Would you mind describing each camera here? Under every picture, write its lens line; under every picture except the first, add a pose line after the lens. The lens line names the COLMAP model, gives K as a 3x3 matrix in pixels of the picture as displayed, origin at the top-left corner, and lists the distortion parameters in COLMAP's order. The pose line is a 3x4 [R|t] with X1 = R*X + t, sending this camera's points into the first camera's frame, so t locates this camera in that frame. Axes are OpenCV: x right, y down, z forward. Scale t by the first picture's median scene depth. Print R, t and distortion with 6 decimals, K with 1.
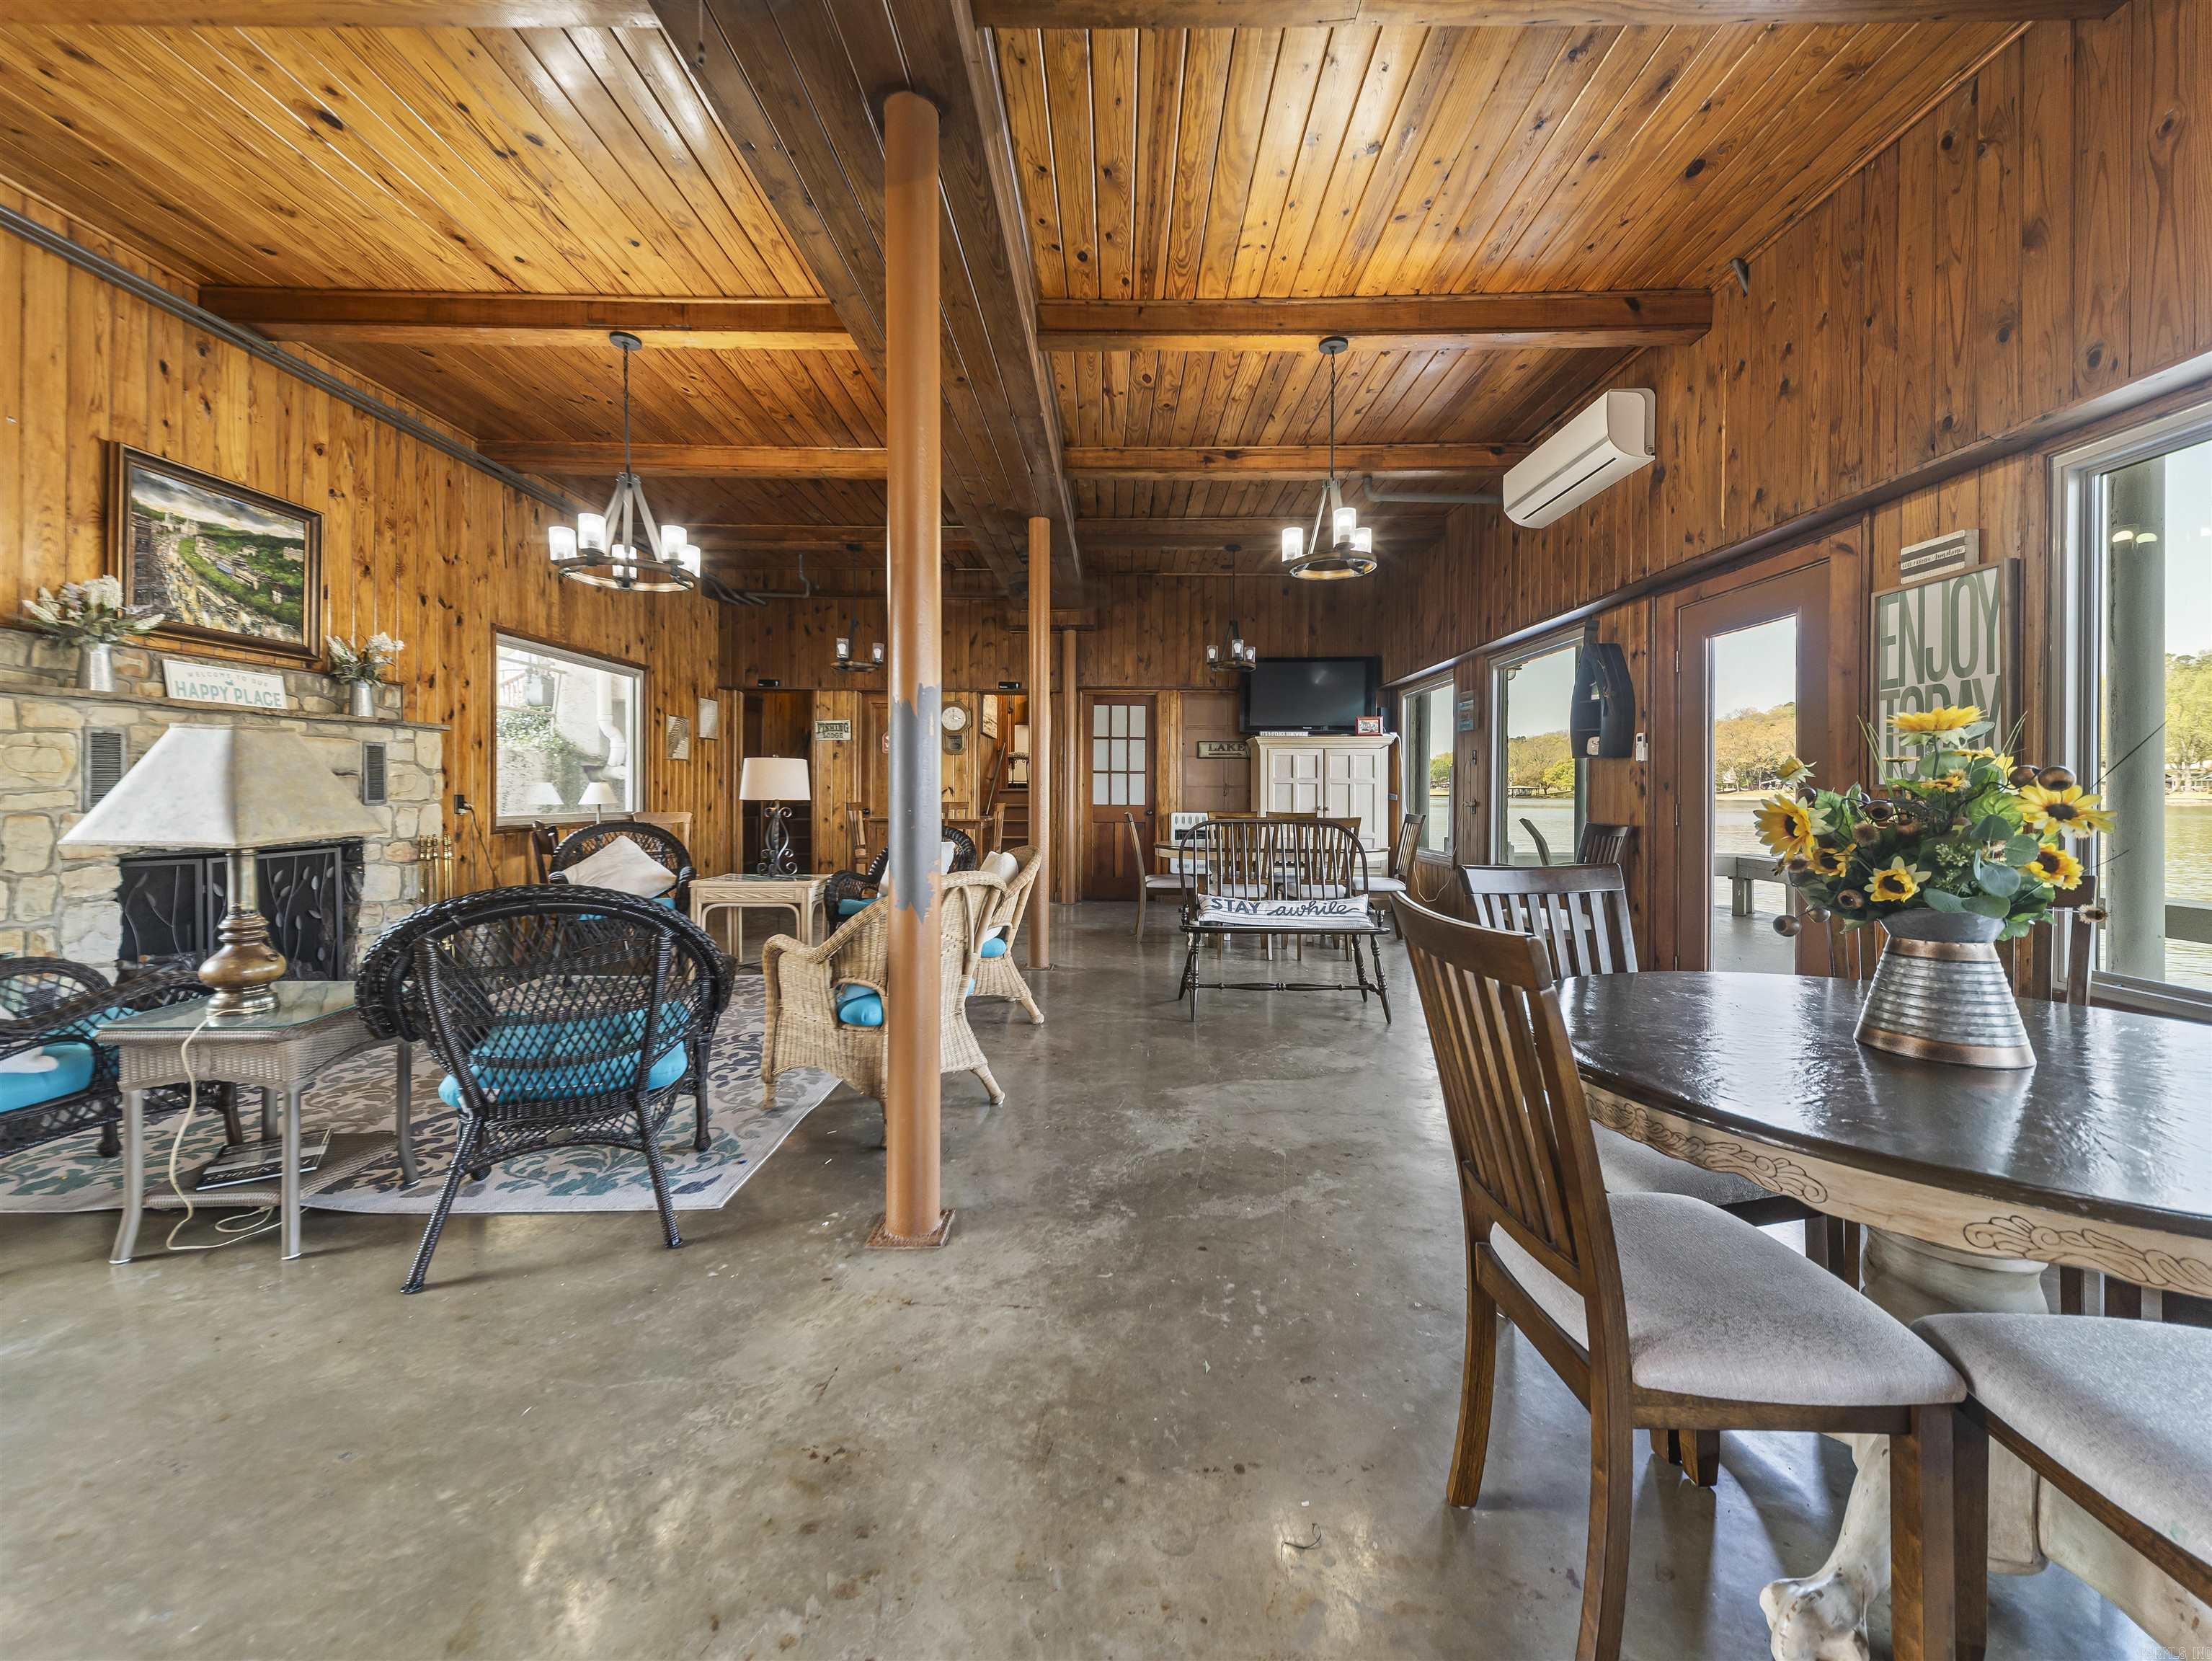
lens RADIAL K [[852.4, 0, 1121.1], [0, 852.4, 791.3], [0, 0, 1]] dist [0.023464, -0.006769]
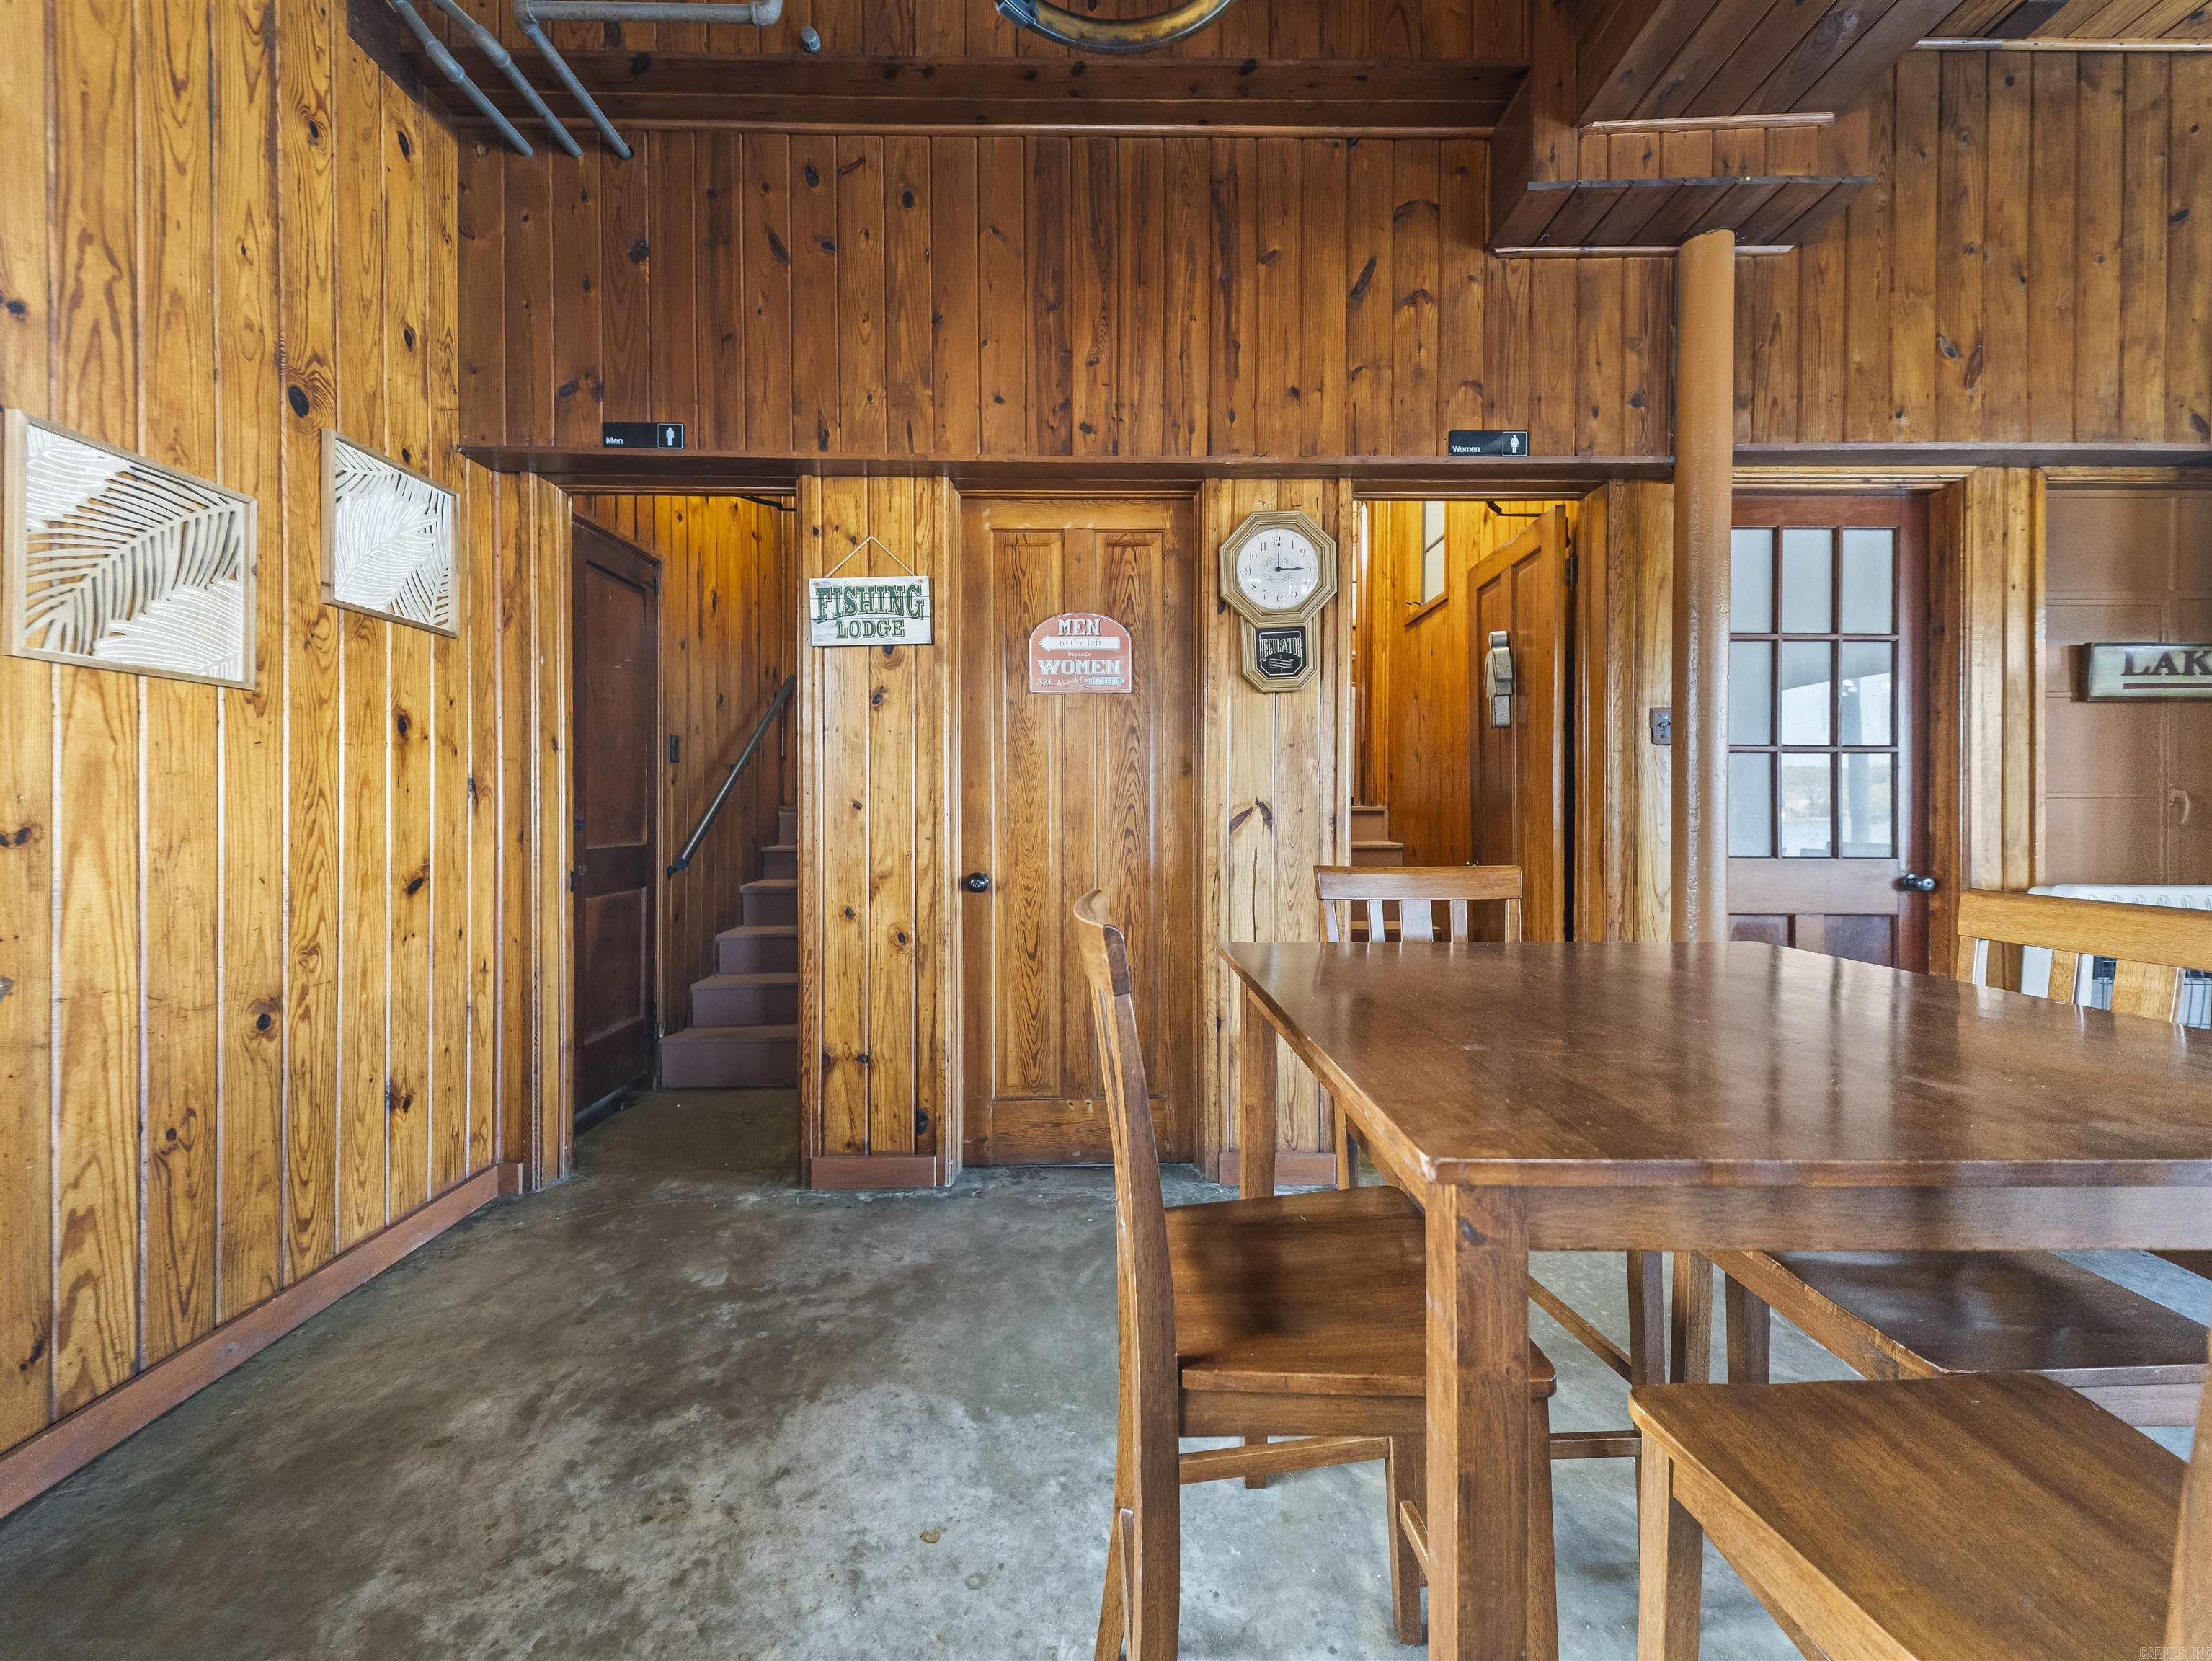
lens RADIAL K [[852.4, 0, 1112.1], [0, 852.4, 809.0], [0, 0, 1]] dist [0.023464, -0.006769]
pose [[0.999921, -0.006928, 0.010529, -0.511796], [0.006961, 0.999971, -0.003149, -0.003547], [-0.010507, 0.003222, 0.999940, 1.404694]]
